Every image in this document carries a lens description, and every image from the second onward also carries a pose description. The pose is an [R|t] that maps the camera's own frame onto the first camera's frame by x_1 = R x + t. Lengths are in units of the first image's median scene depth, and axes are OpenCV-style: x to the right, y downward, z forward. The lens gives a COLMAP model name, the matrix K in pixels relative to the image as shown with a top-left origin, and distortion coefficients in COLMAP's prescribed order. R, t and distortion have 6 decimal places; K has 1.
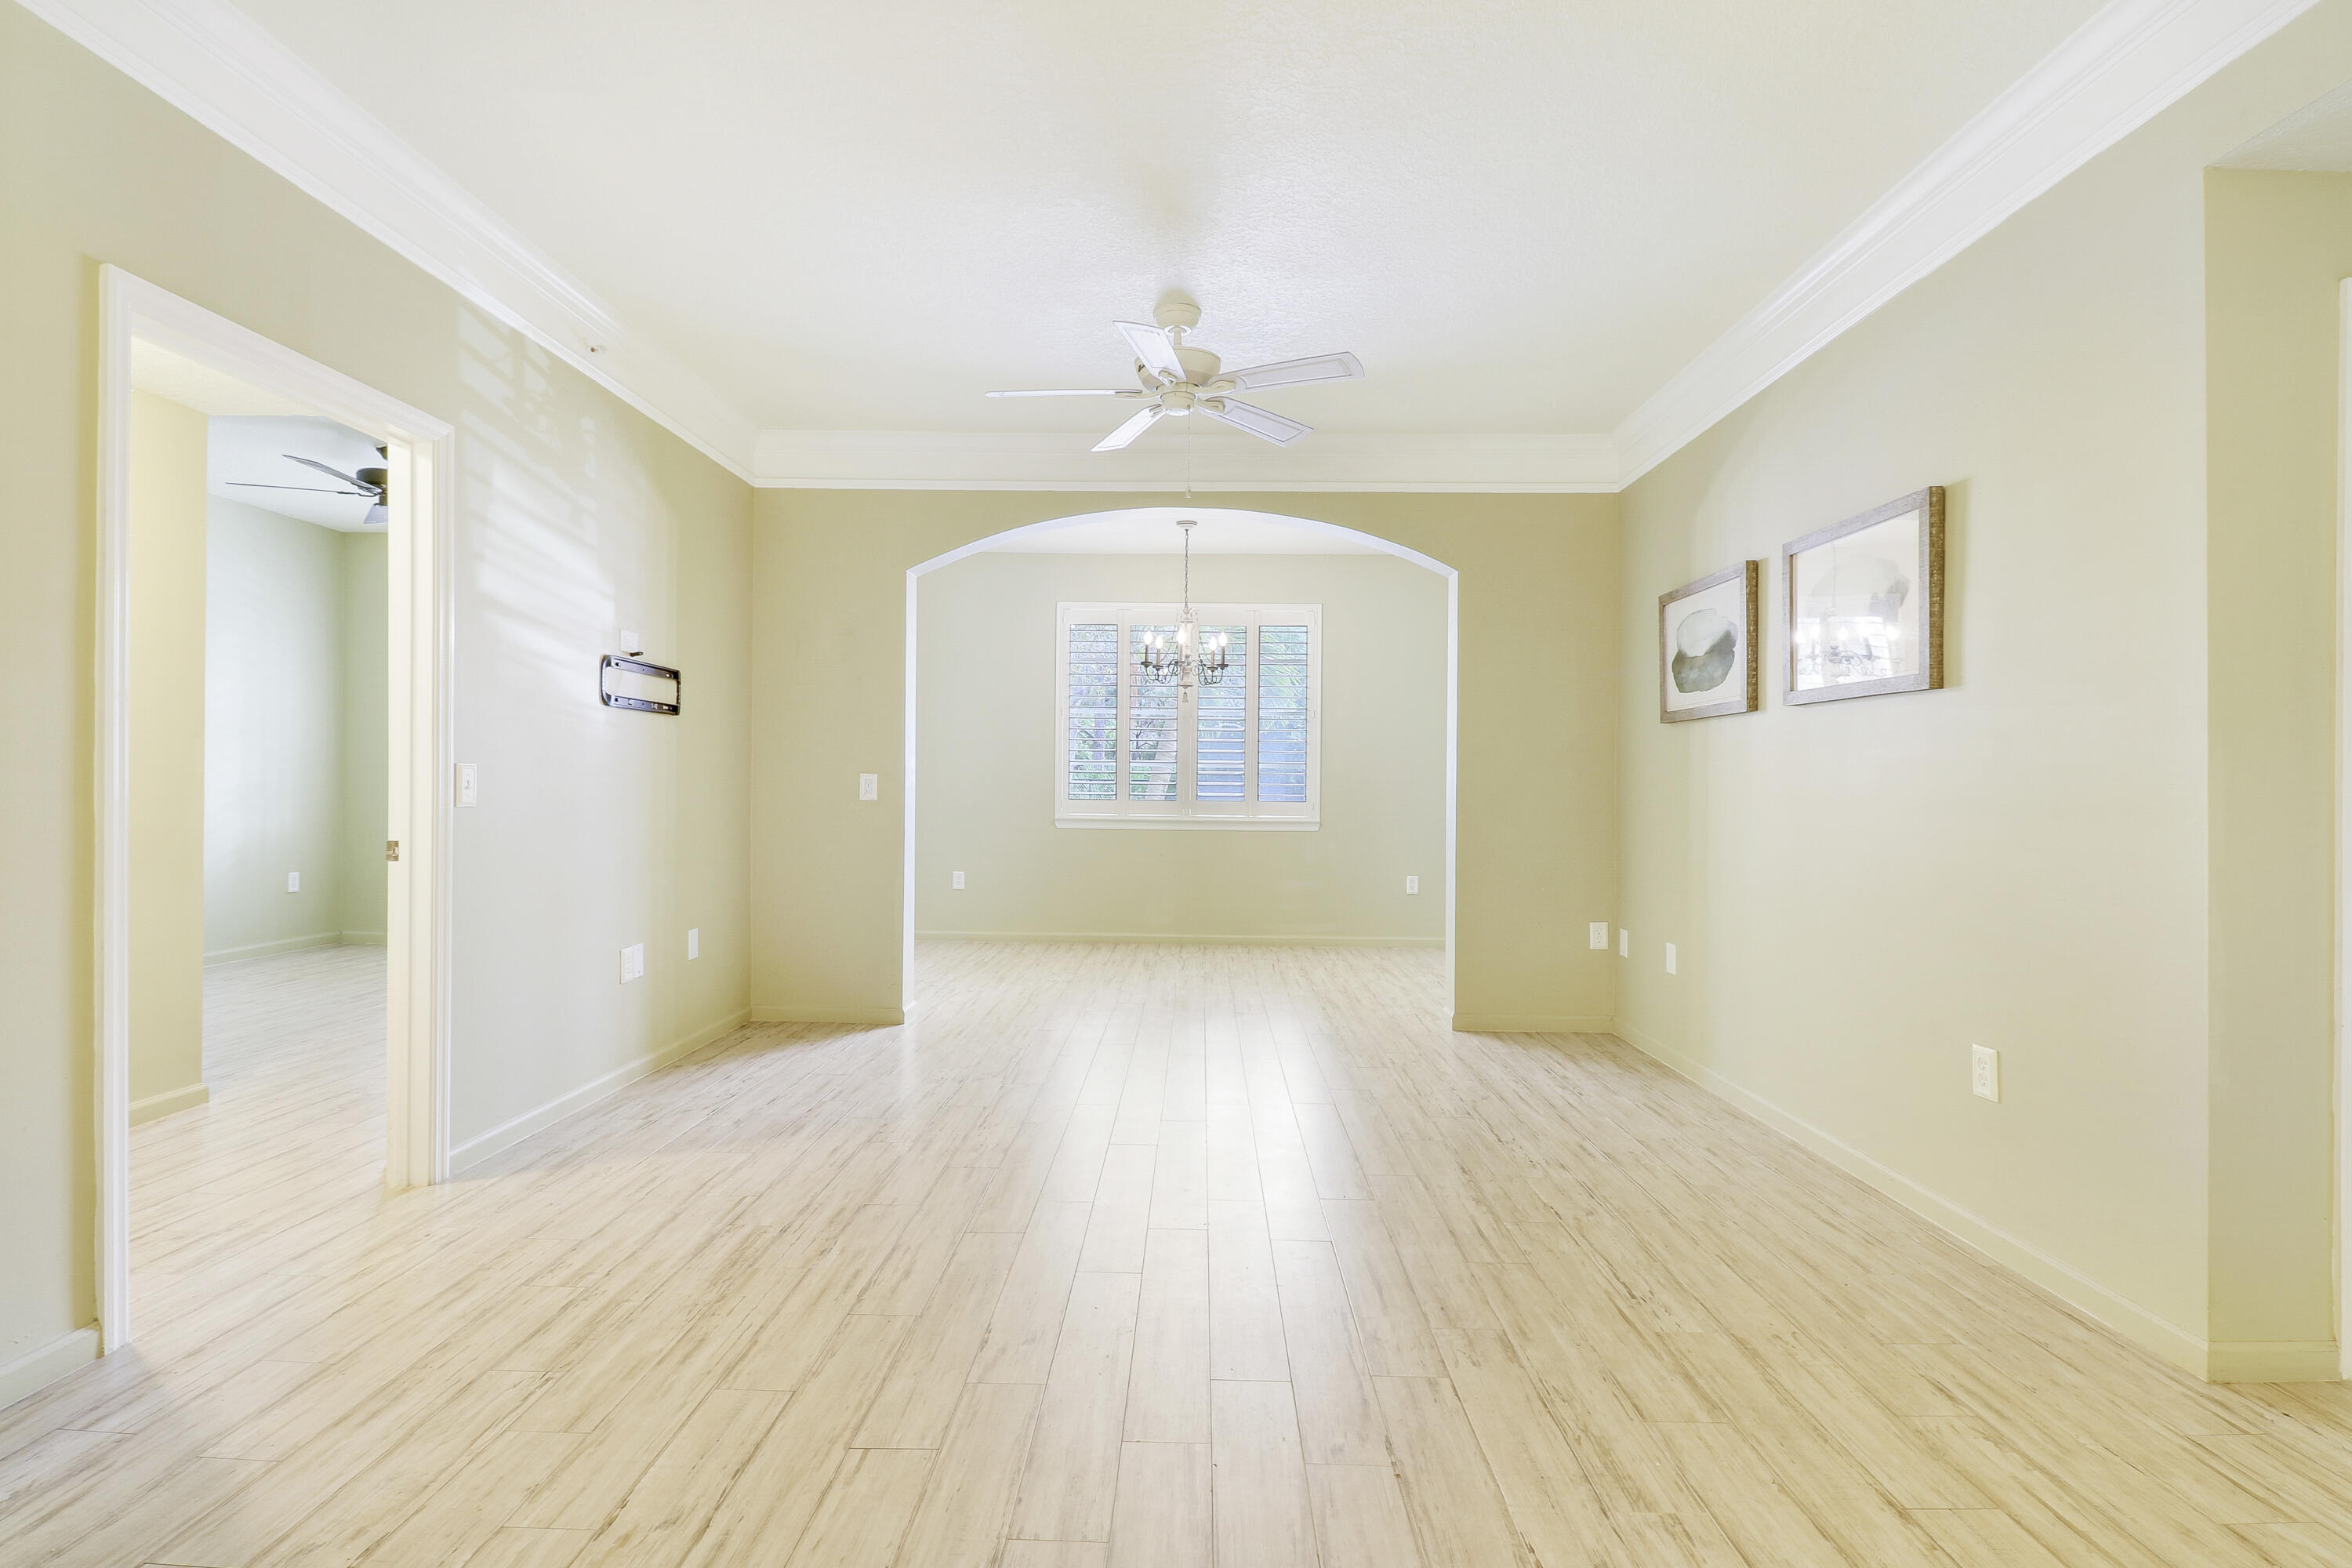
lens RADIAL K [[1110.6, 0, 1137.0], [0, 1110.6, 748.9], [0, 0, 1]] dist [-0.025066, -0.000262]
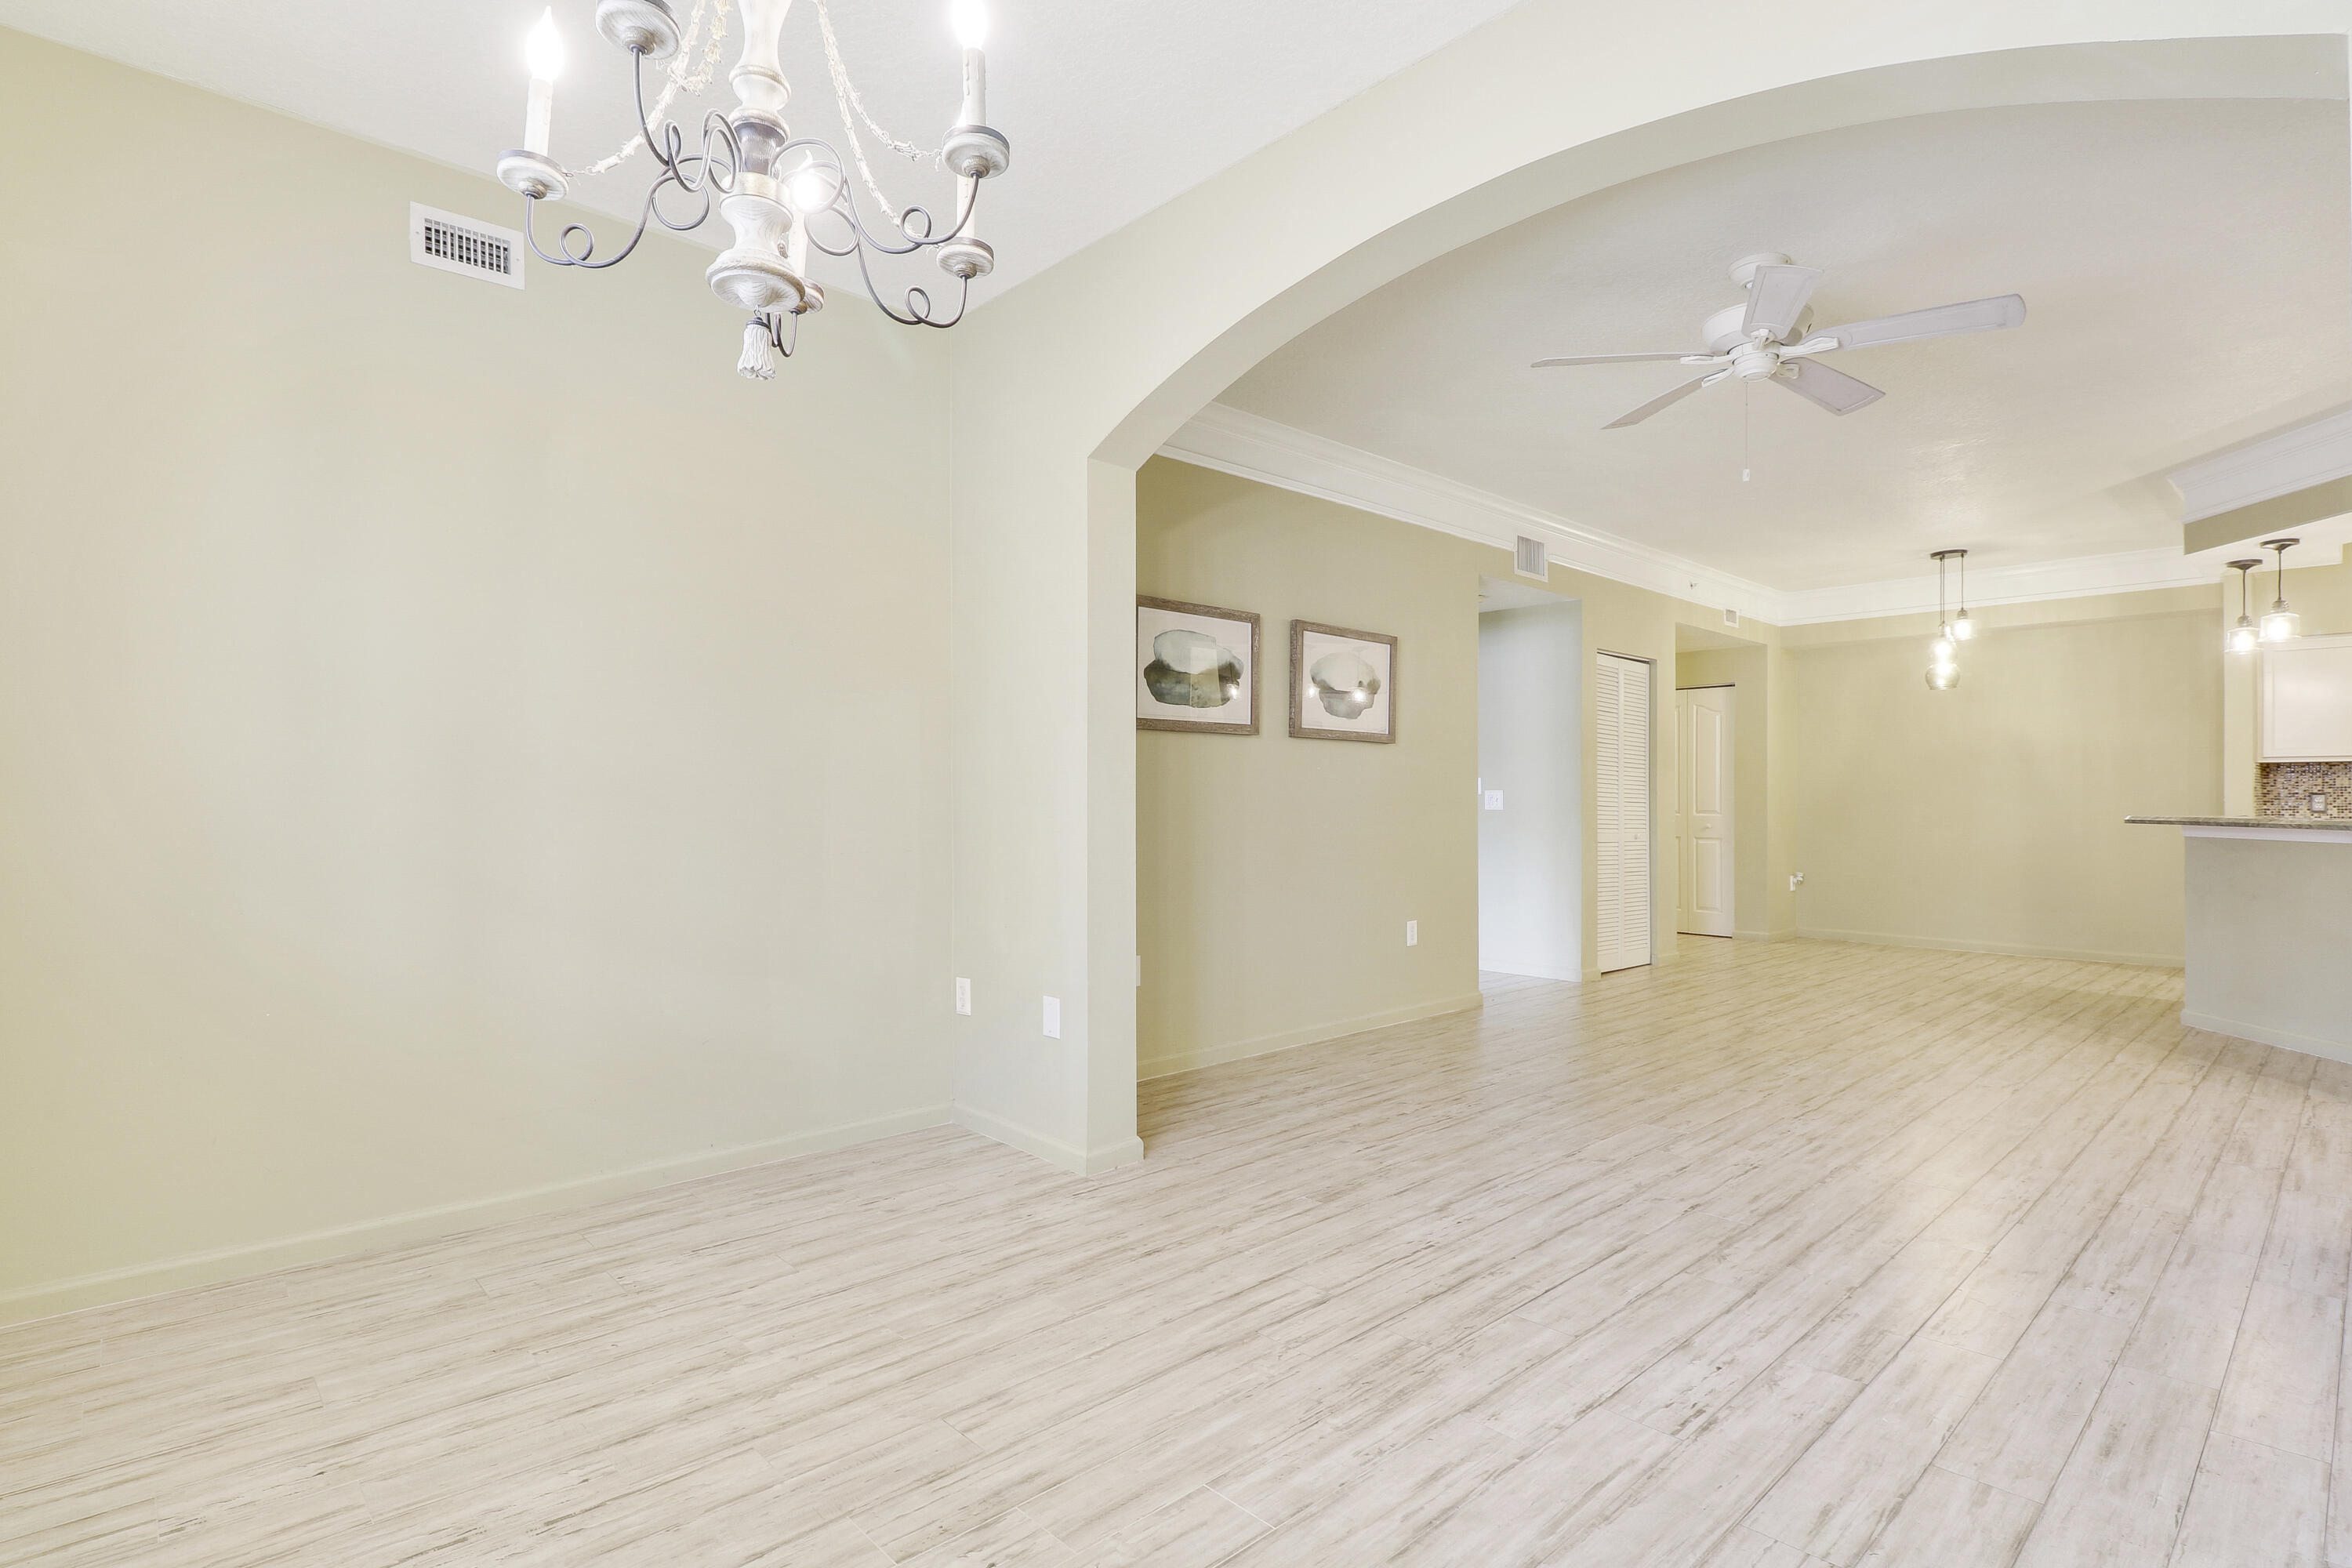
lens RADIAL K [[1136.9, 0, 1130.0], [0, 1136.9, 799.3], [0, 0, 1]] dist [0.020516, -0.020009]
pose [[-0.706910, -0.007810, 0.707261, -0.277824], [-0.027404, 0.999491, -0.016353, 0.067415], [-0.706773, -0.030942, -0.706764, 2.155890]]
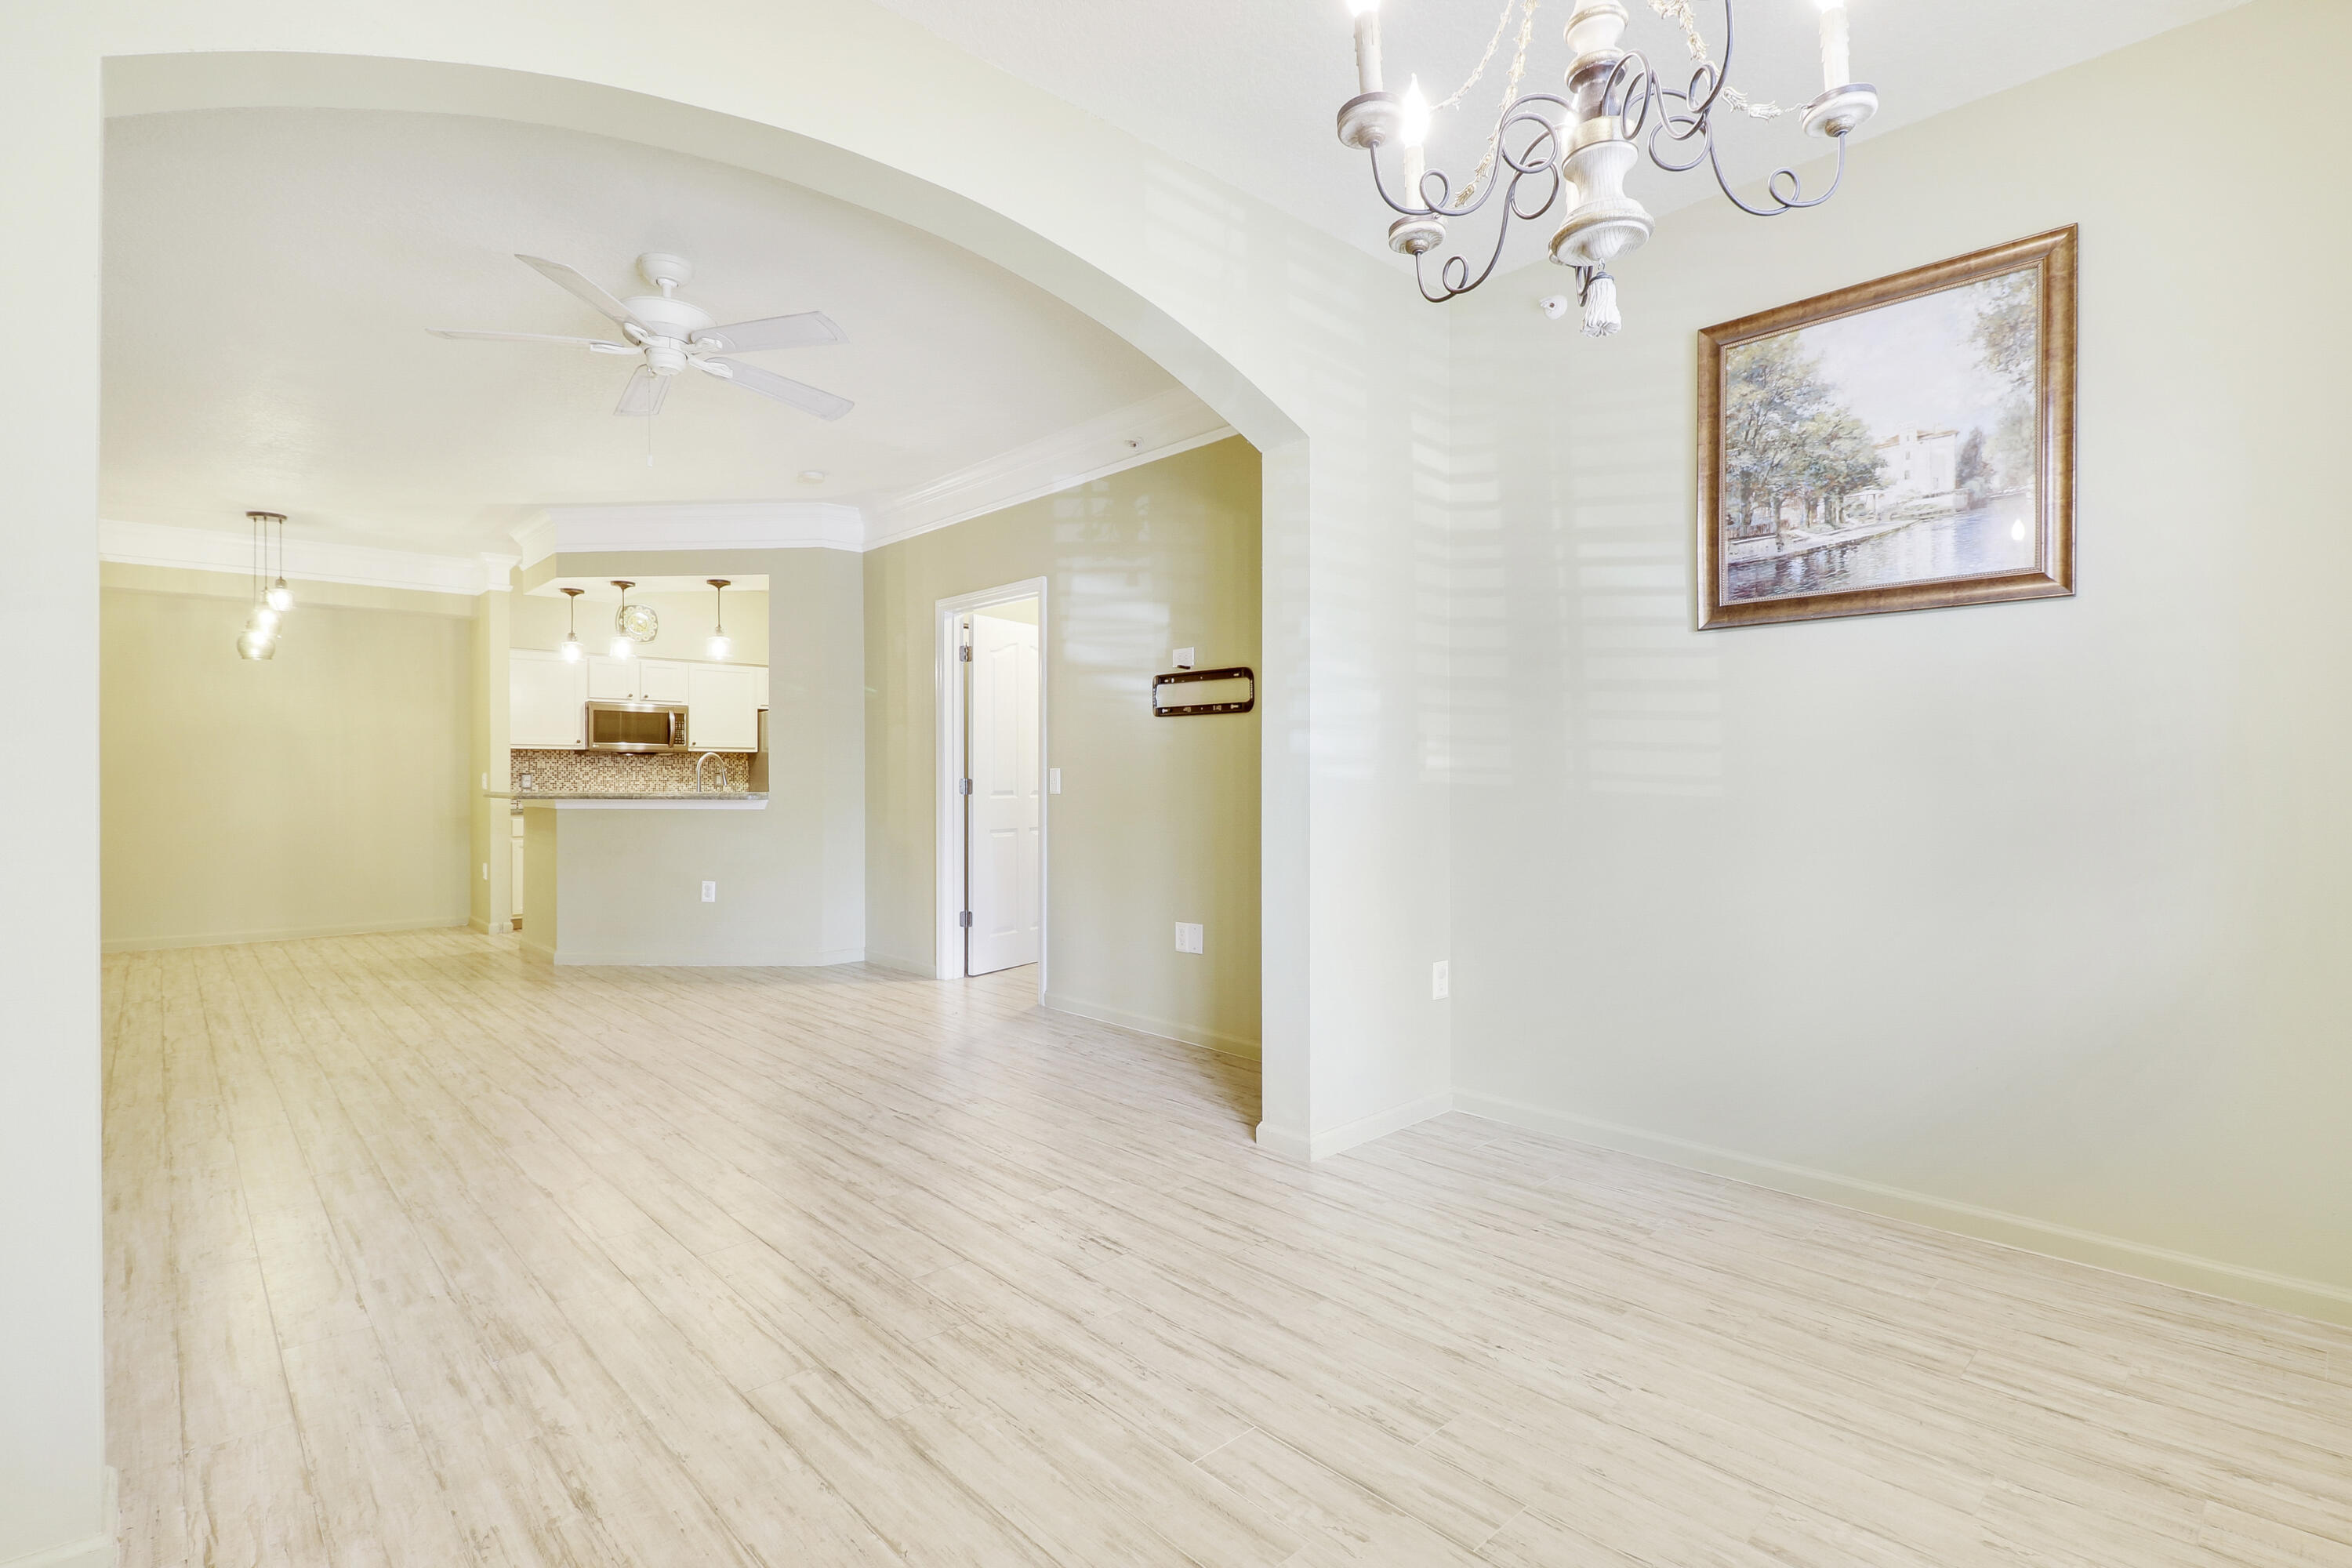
lens RADIAL K [[1138.9, 0, 1214.3], [0, 1138.9, 776.9], [0, 0, 1]] dist [0.017169, -0.017343]
pose [[-0.685627, -0.007248, -0.727917, 0.445515], [0.017833, 0.999483, -0.026749, 0.069506], [0.727735, -0.031321, -0.685143, 2.131197]]
